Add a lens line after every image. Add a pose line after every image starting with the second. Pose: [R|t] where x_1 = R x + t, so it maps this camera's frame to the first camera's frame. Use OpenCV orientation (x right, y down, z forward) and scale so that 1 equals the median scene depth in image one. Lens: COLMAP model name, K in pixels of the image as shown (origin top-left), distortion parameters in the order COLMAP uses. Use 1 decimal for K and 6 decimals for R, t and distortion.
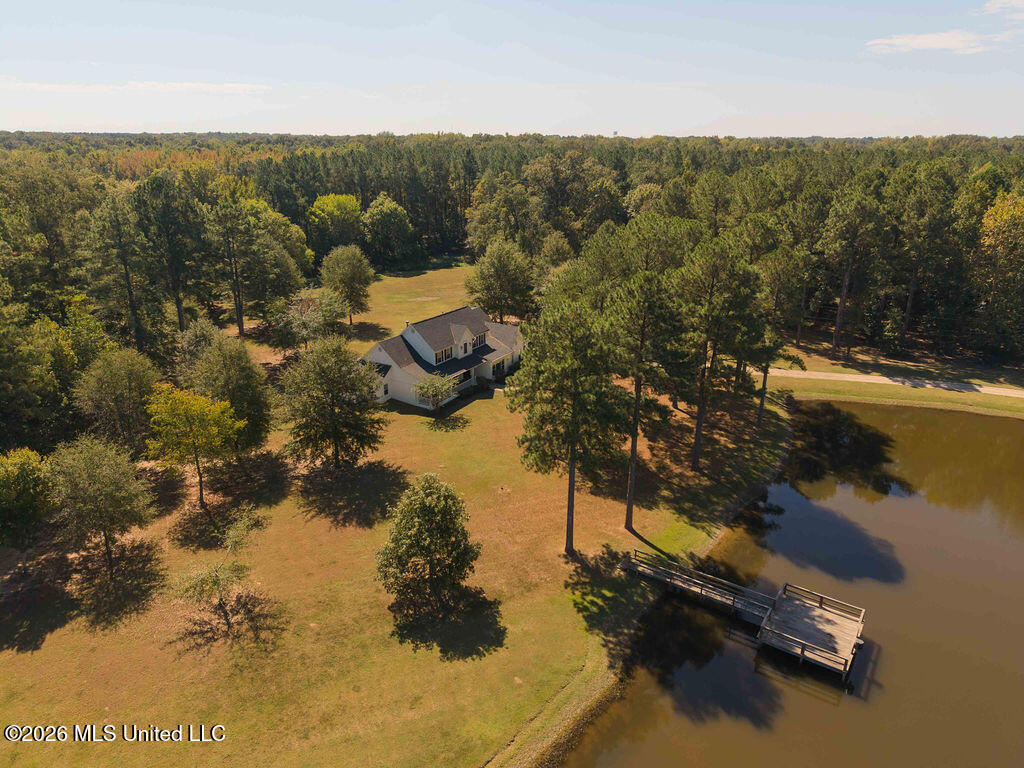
lens RADIAL K [[688.4, 0, 512.0], [0, 688.4, 384.0], [0, 0, 1]] dist [0.011625, -0.003611]
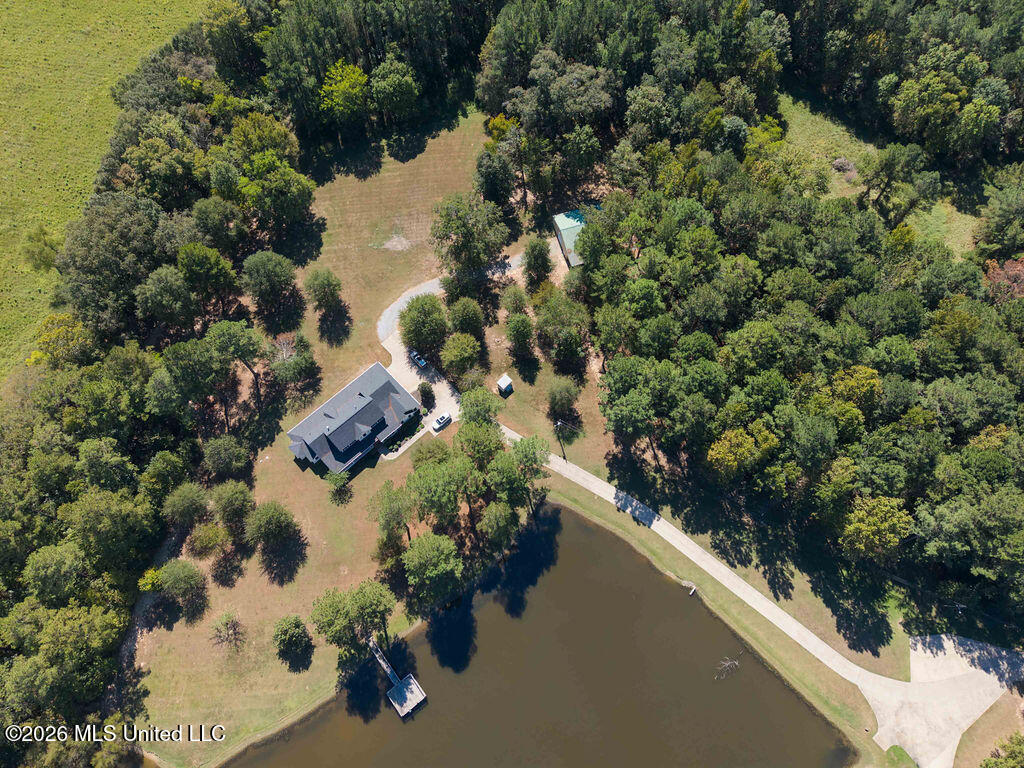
lens RADIAL K [[705.6, 0, 512.0], [0, 705.6, 384.0], [0, 0, 1]] dist [0.058740, 0.000628]
pose [[0.961344, 0.247740, -0.120181, 0.713536], [-0.081793, 0.673693, 0.734471, -2.231998], [0.262923, -0.696249, 0.667914, -0.013594]]
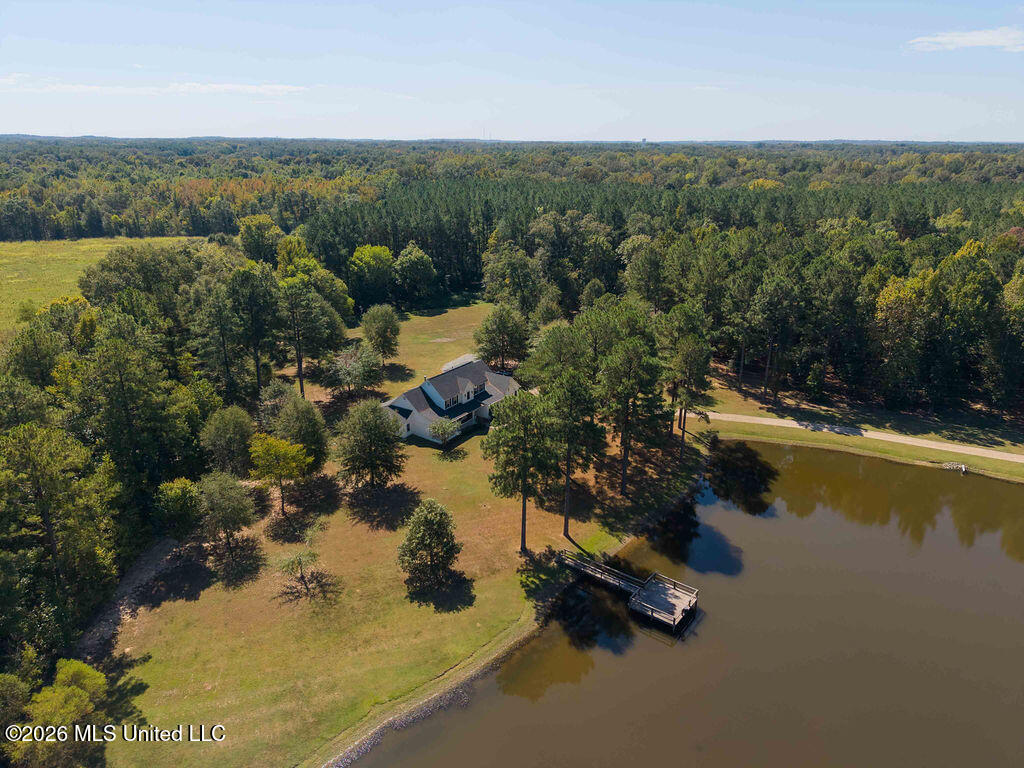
lens RADIAL K [[685.8, 0, 512.0], [0, 685.8, 384.0], [0, 0, 1]] dist [0.027051, -0.002103]
pose [[0.999018, 0.014551, -0.041841, 0.108429], [-0.014558, 0.999894, 0.000143, -0.115427], [0.041839, 0.000466, 0.999124, -0.487223]]
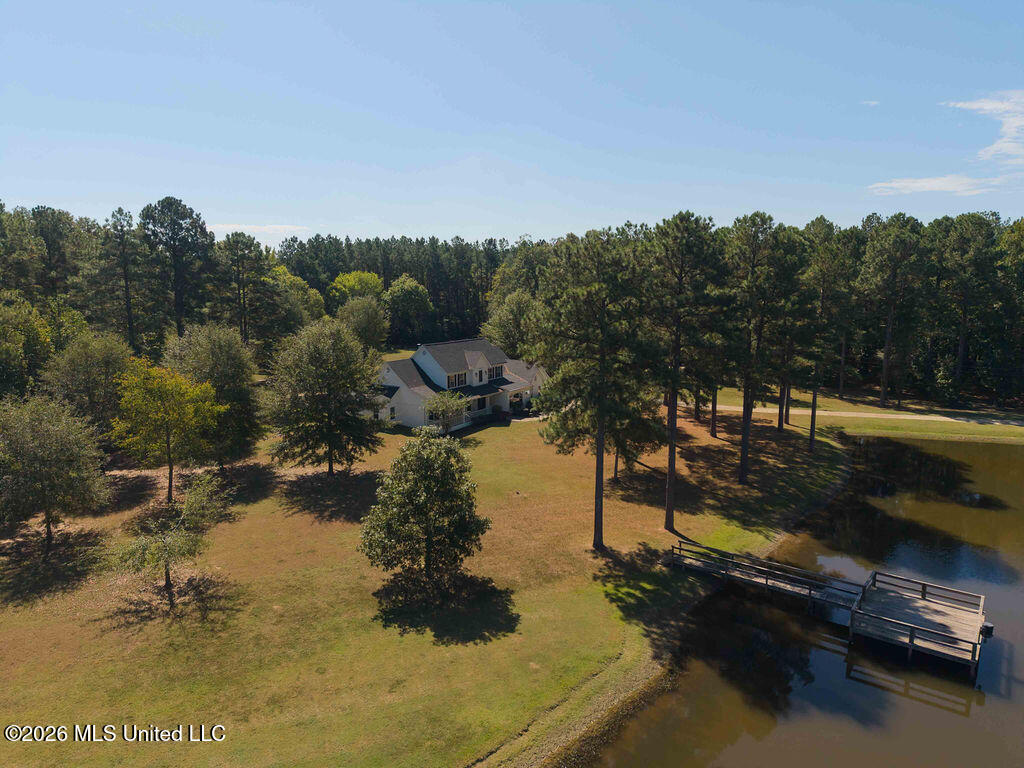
lens RADIAL K [[688.4, 0, 512.0], [0, 688.4, 384.0], [0, 0, 1]] dist [0.011625, -0.003611]
pose [[0.999482, 0.003066, -0.032026, 0.005620], [-0.008823, 0.983404, -0.181213, 0.187568], [0.030939, 0.181401, 0.982922, 0.142218]]
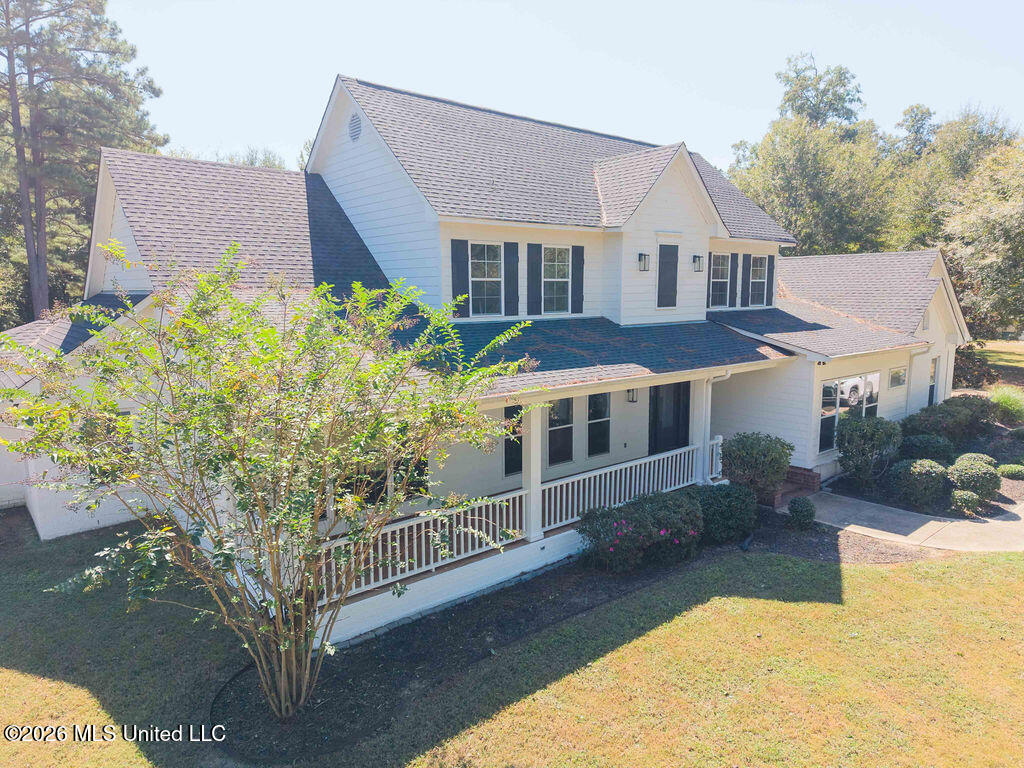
lens RADIAL K [[685.8, 0, 512.0], [0, 685.8, 384.0], [0, 0, 1]] dist [0.027051, -0.002103]
pose [[0.944554, 0.052436, -0.324144, -0.069980], [-0.110433, 0.980392, -0.163205, 0.012735], [0.309230, 0.189952, 0.931824, 1.238457]]
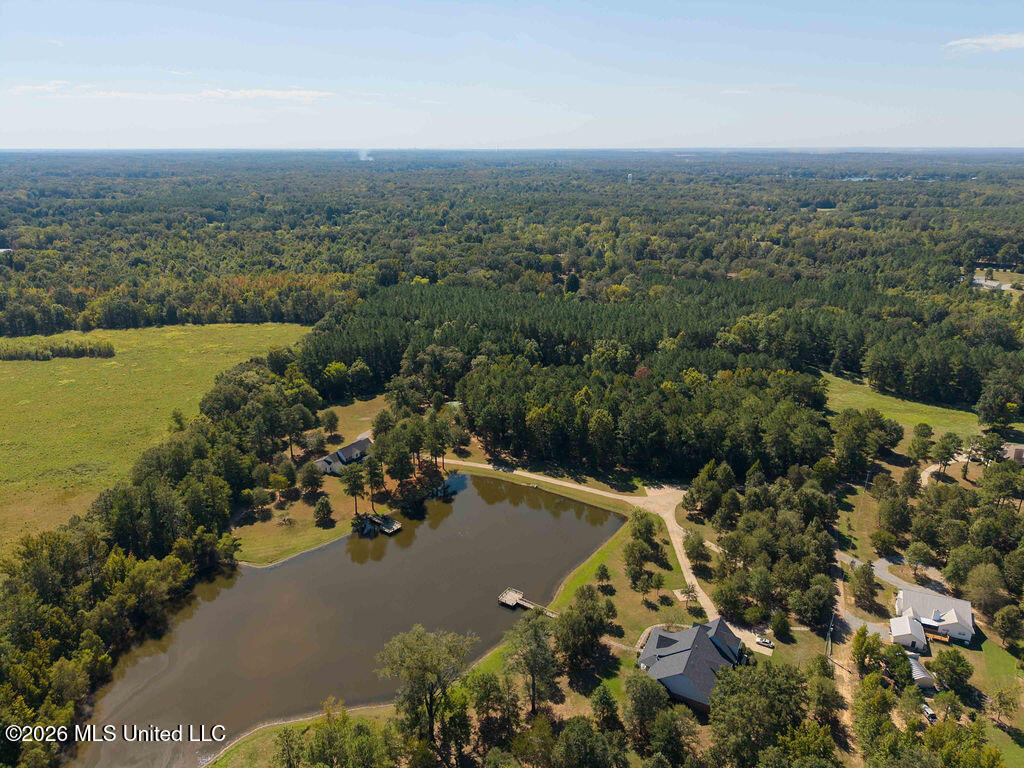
lens RADIAL K [[685.8, 0, 512.0], [0, 685.8, 384.0], [0, 0, 1]] dist [0.027051, -0.002103]
pose [[0.997084, 0.018557, -0.074027, 1.370590], [-0.019025, 0.999803, -0.005621, -0.586853], [0.073908, 0.007013, 0.997240, -3.358186]]
